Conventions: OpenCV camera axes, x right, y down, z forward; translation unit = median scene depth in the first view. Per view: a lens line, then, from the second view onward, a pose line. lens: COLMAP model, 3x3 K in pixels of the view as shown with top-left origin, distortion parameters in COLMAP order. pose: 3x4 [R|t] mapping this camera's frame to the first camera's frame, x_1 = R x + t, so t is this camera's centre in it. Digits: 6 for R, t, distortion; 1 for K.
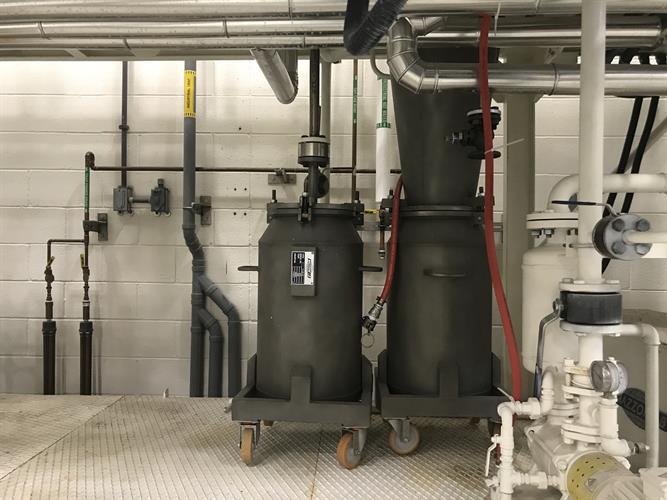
lens RADIAL K [[549.5, 0, 333.5], [0, 549.5, 250.0], [0, 0, 1]] dist [0.013758, 0.004939]
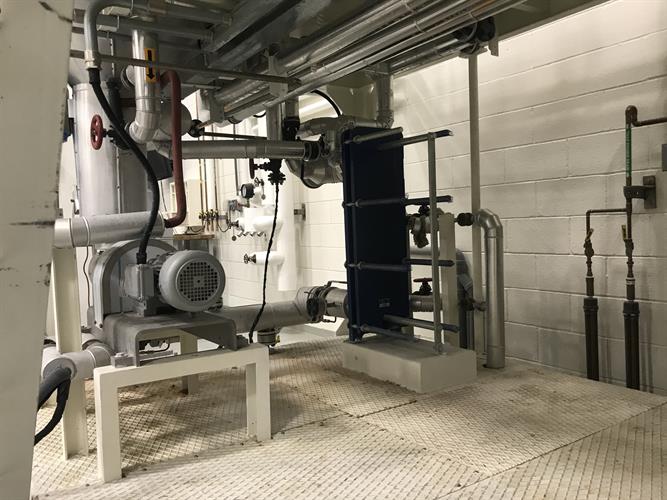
lens RADIAL K [[549.5, 0, 333.5], [0, 549.5, 250.0], [0, 0, 1]] dist [0.013758, 0.004939]
pose [[0.577123, 0.006470, -0.816632, -0.005483], [0.038812, 0.998621, 0.035341, -0.001930], [0.815735, -0.052091, 0.576076, 0.113752]]
